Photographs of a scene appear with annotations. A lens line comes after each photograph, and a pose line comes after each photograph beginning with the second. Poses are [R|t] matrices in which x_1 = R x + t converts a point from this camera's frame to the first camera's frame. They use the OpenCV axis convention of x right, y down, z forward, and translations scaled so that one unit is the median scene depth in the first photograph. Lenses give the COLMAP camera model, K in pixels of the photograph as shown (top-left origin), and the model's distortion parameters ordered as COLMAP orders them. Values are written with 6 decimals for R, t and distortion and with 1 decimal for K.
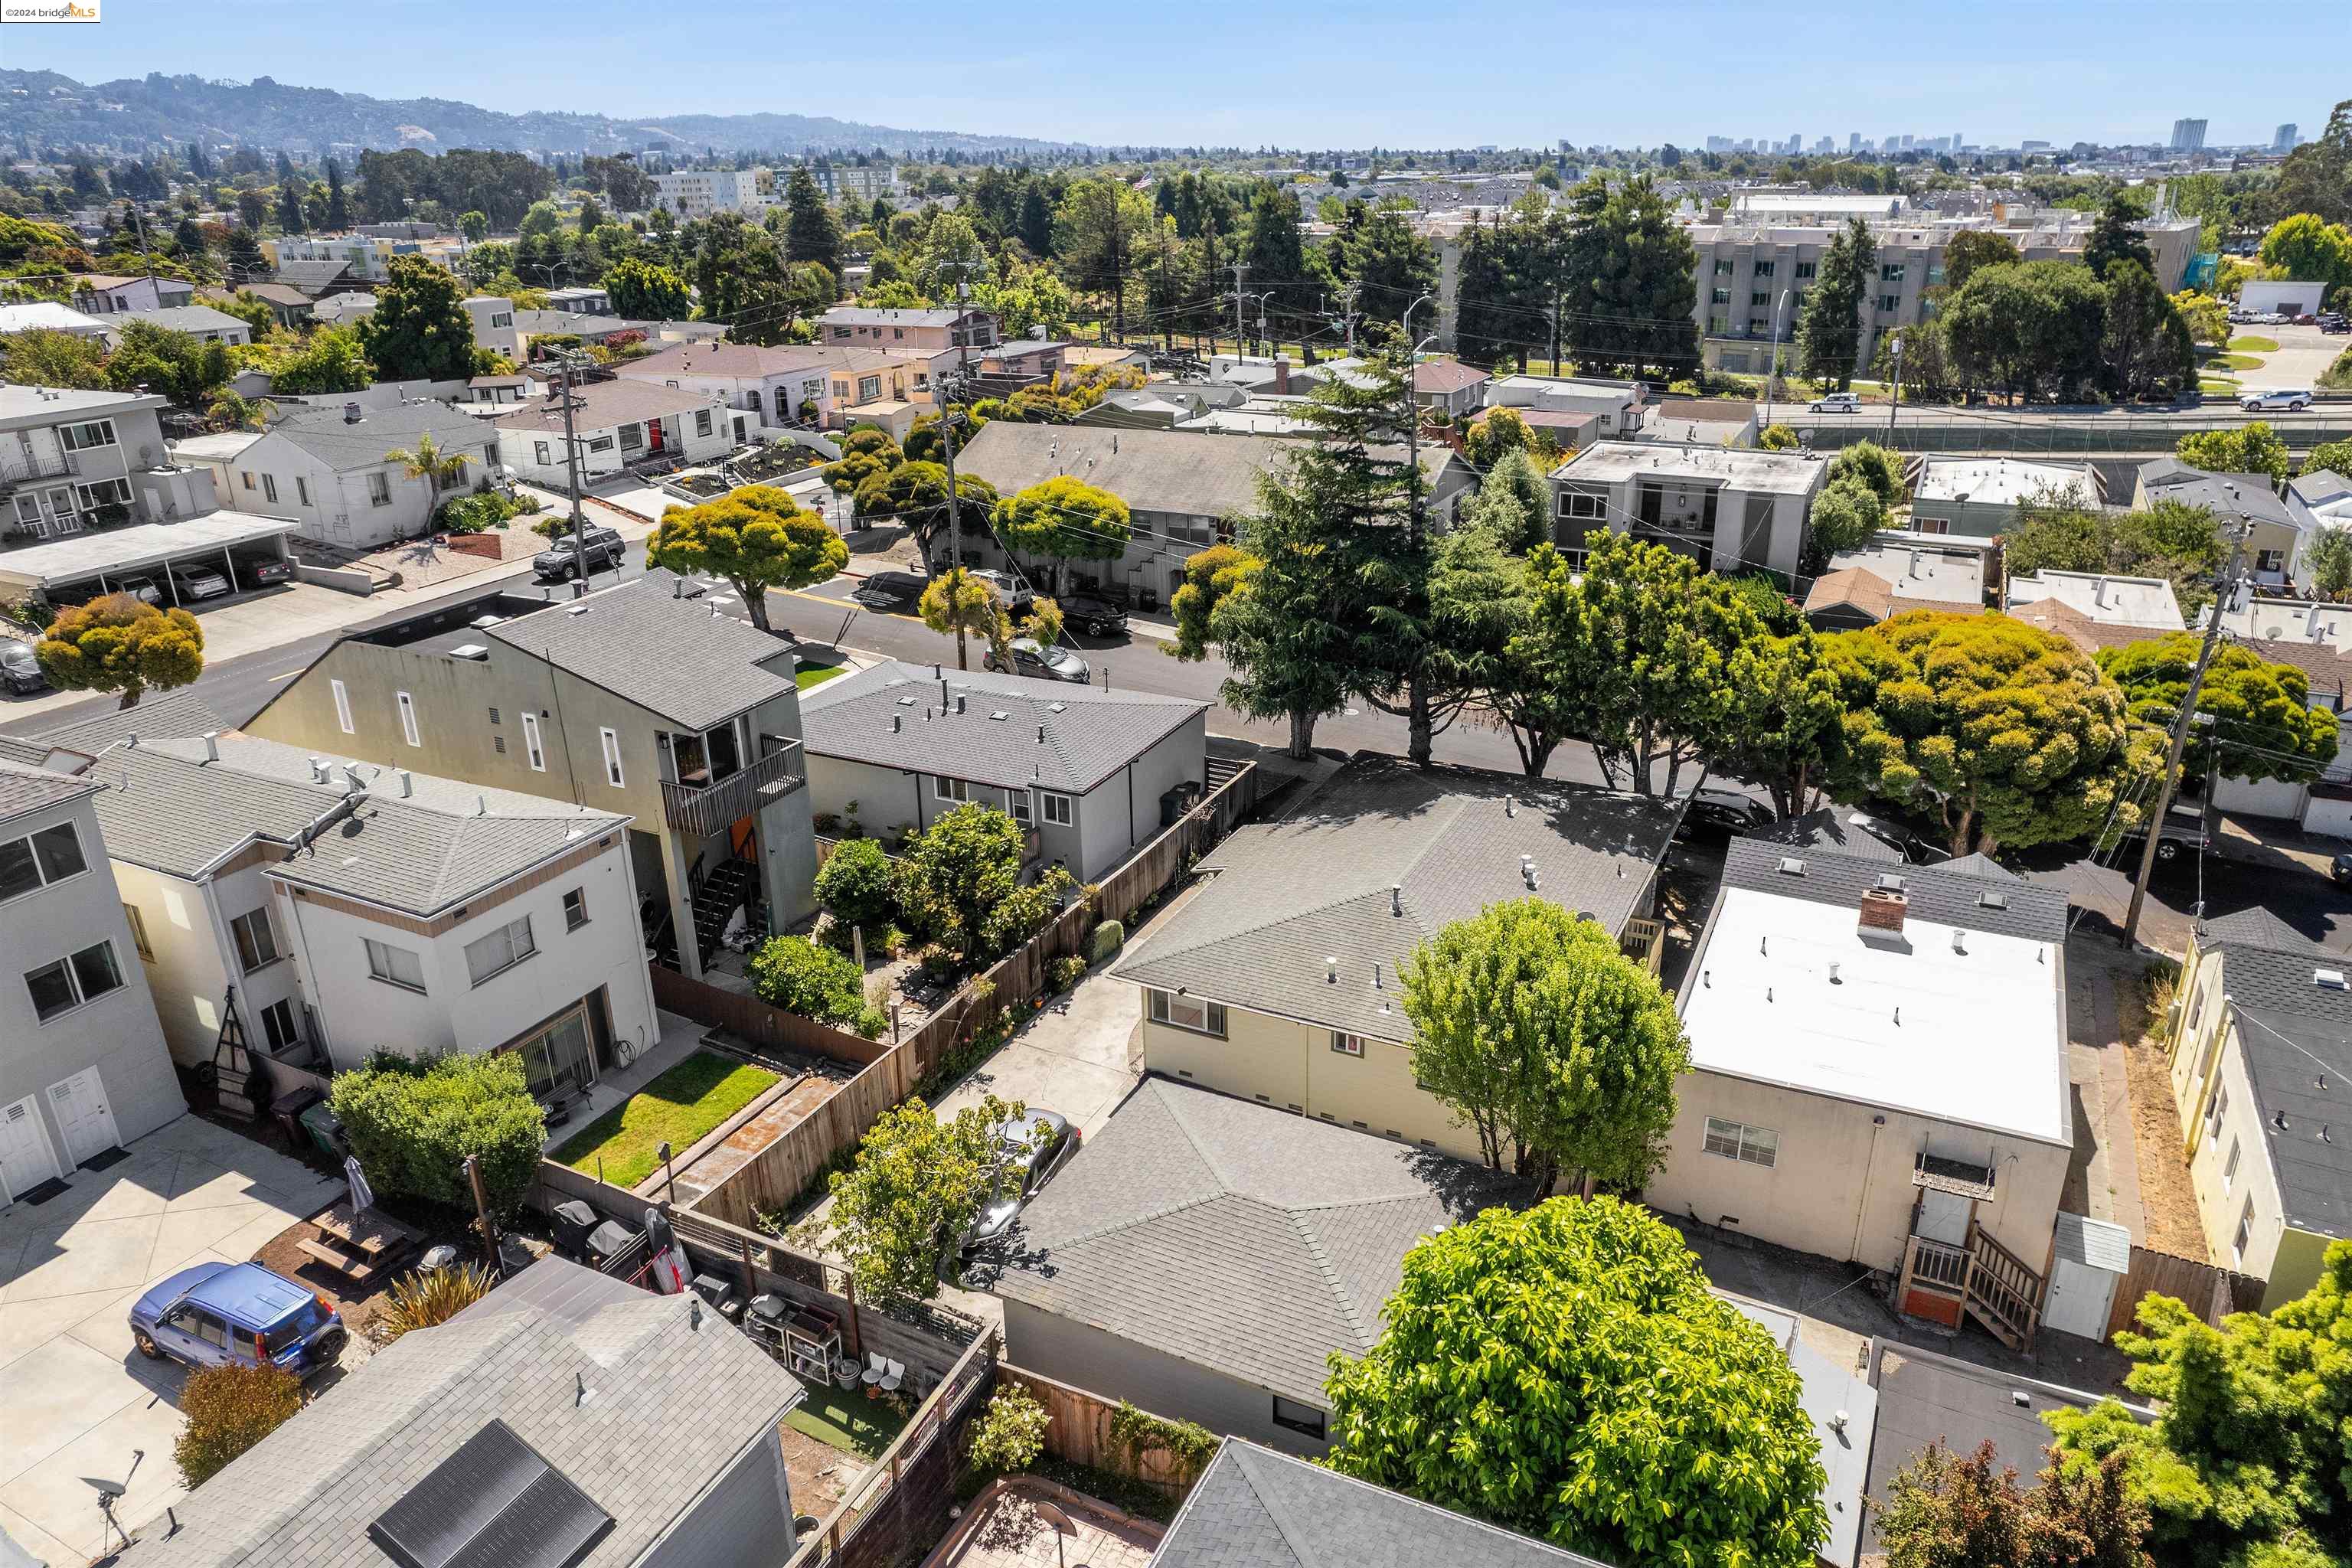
lens RADIAL K [[1546.4, 0, 1176.0], [0, 1546.4, 784.0], [0, 0, 1]] dist [-0.078883, 0.068916]
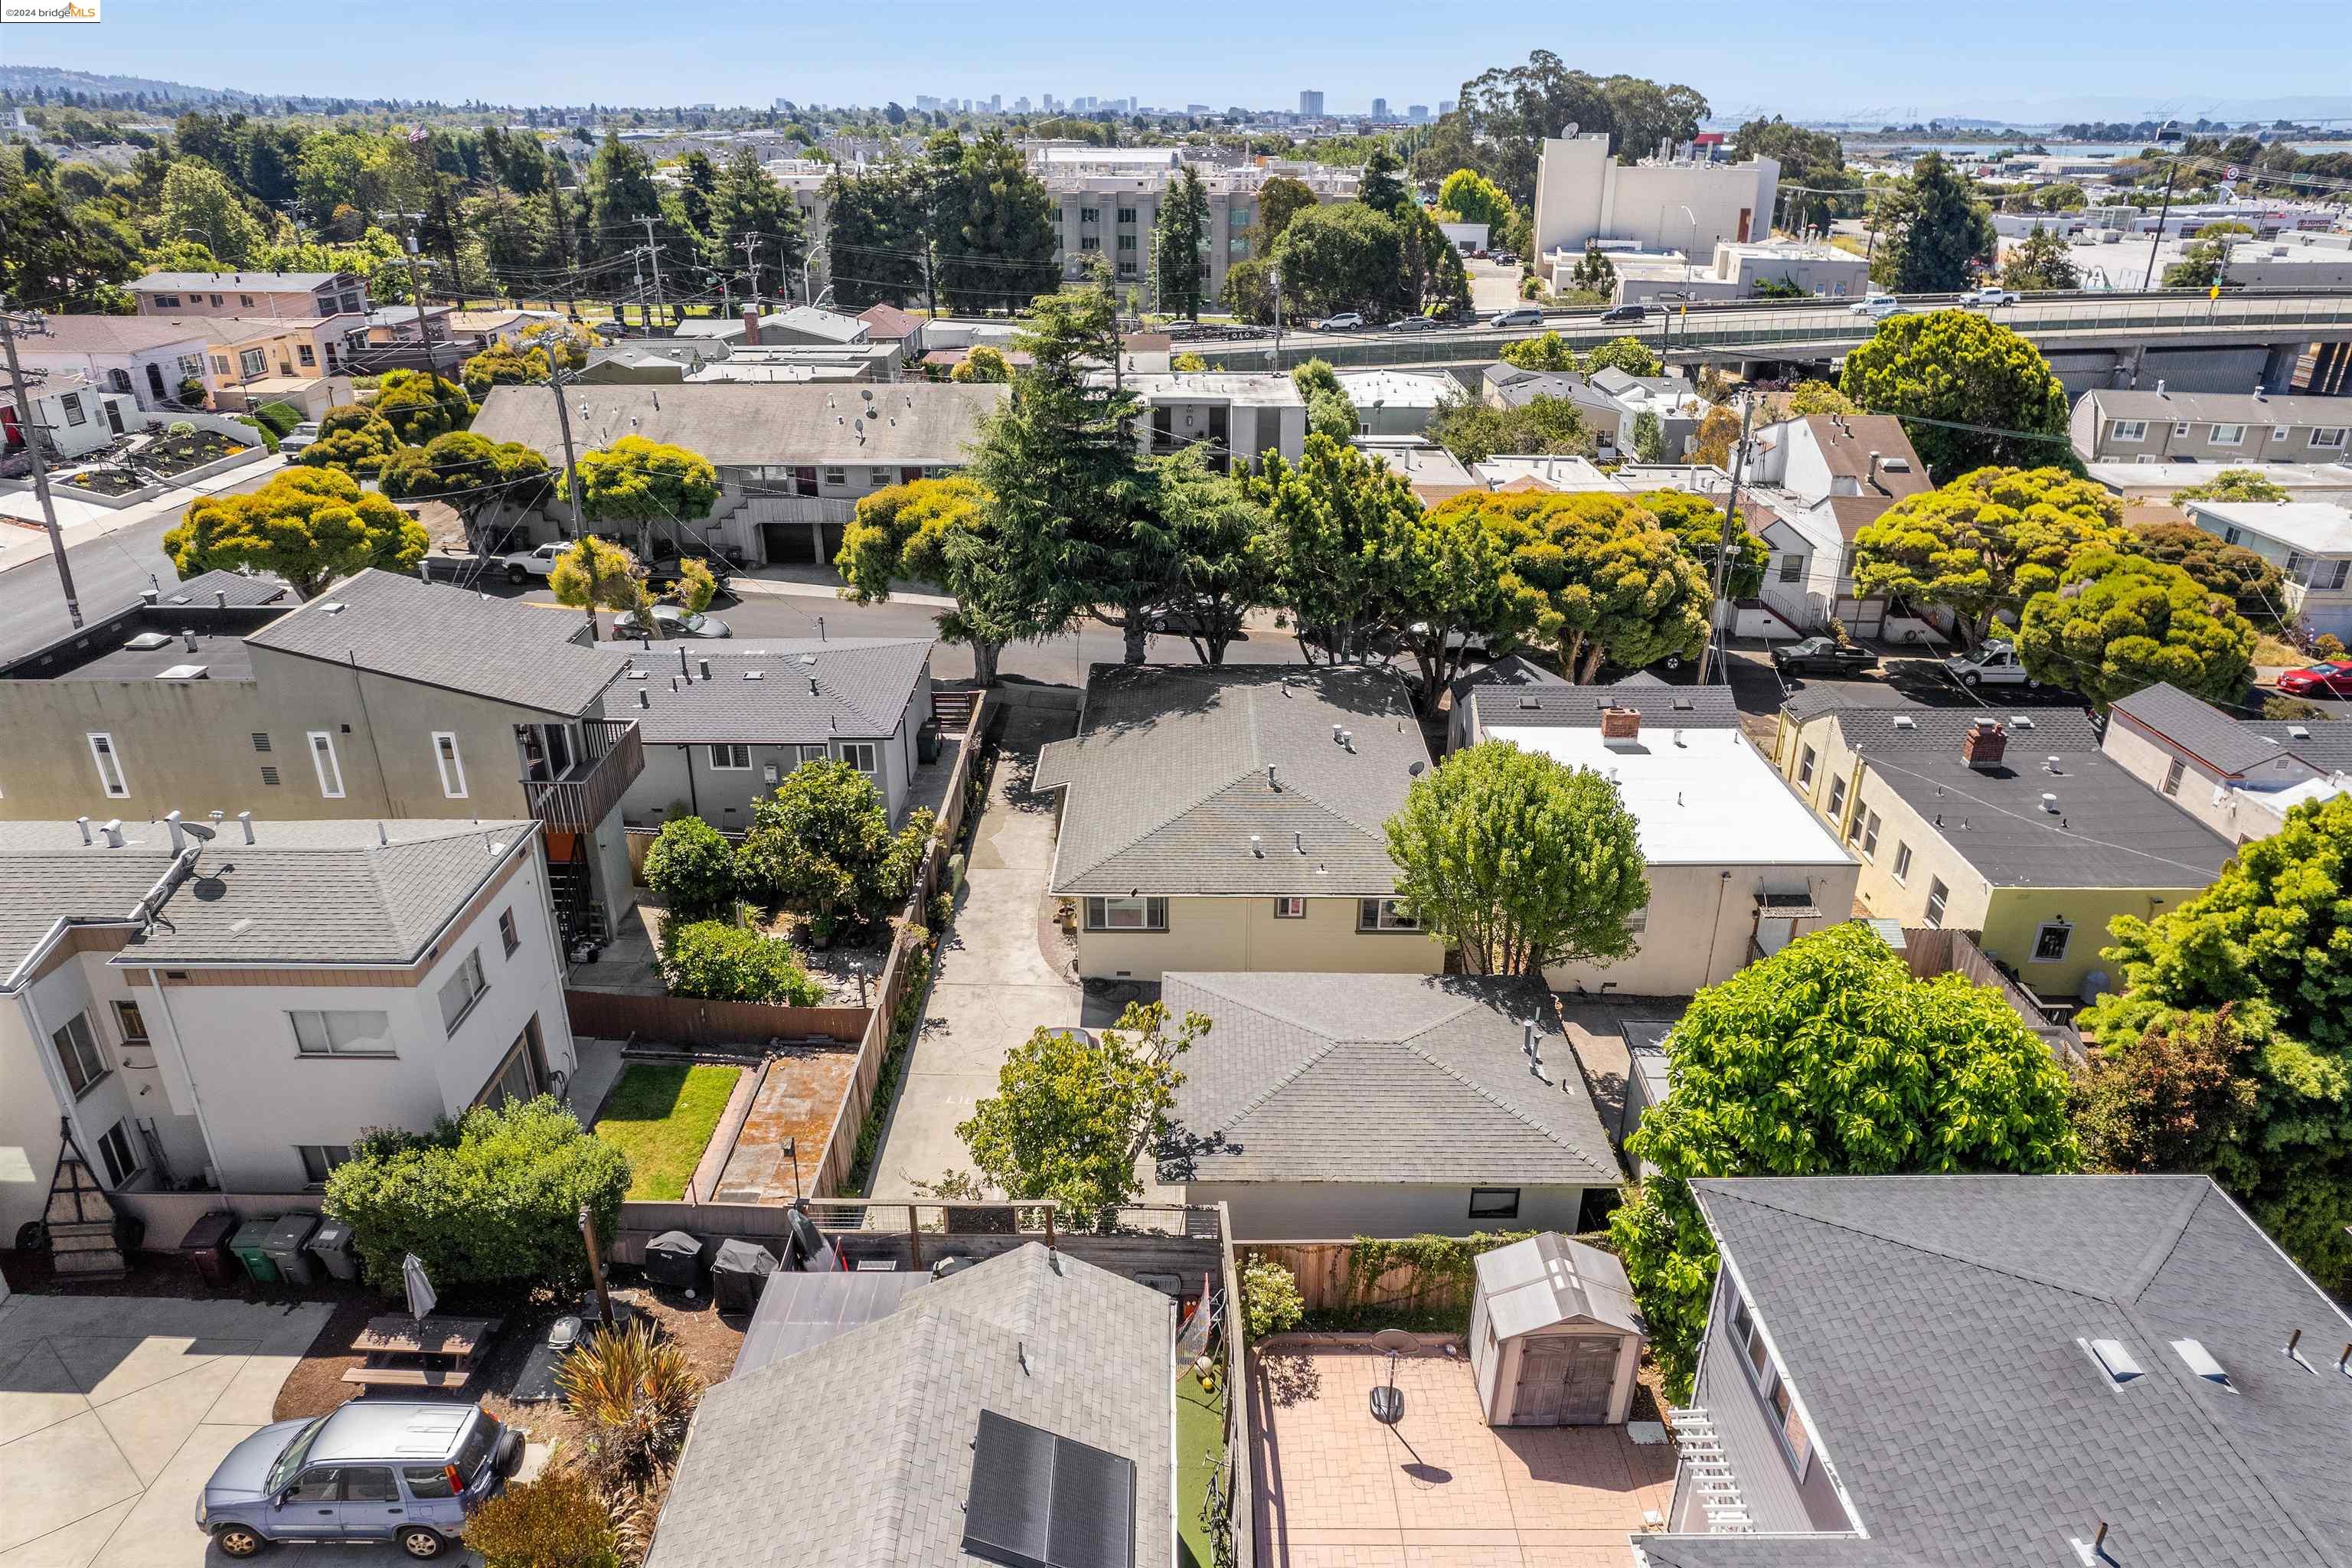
lens RADIAL K [[1490.6, 0, 1176.0], [0, 1490.6, 784.0], [0, 0, 1]] dist [-0.082323, 0.076344]
pose [[0.896206, -0.162414, 0.412840, -0.284451], [0.146478, 0.986720, 0.070203, -0.003941], [-0.418759, -0.002444, 0.908094, 0.053523]]
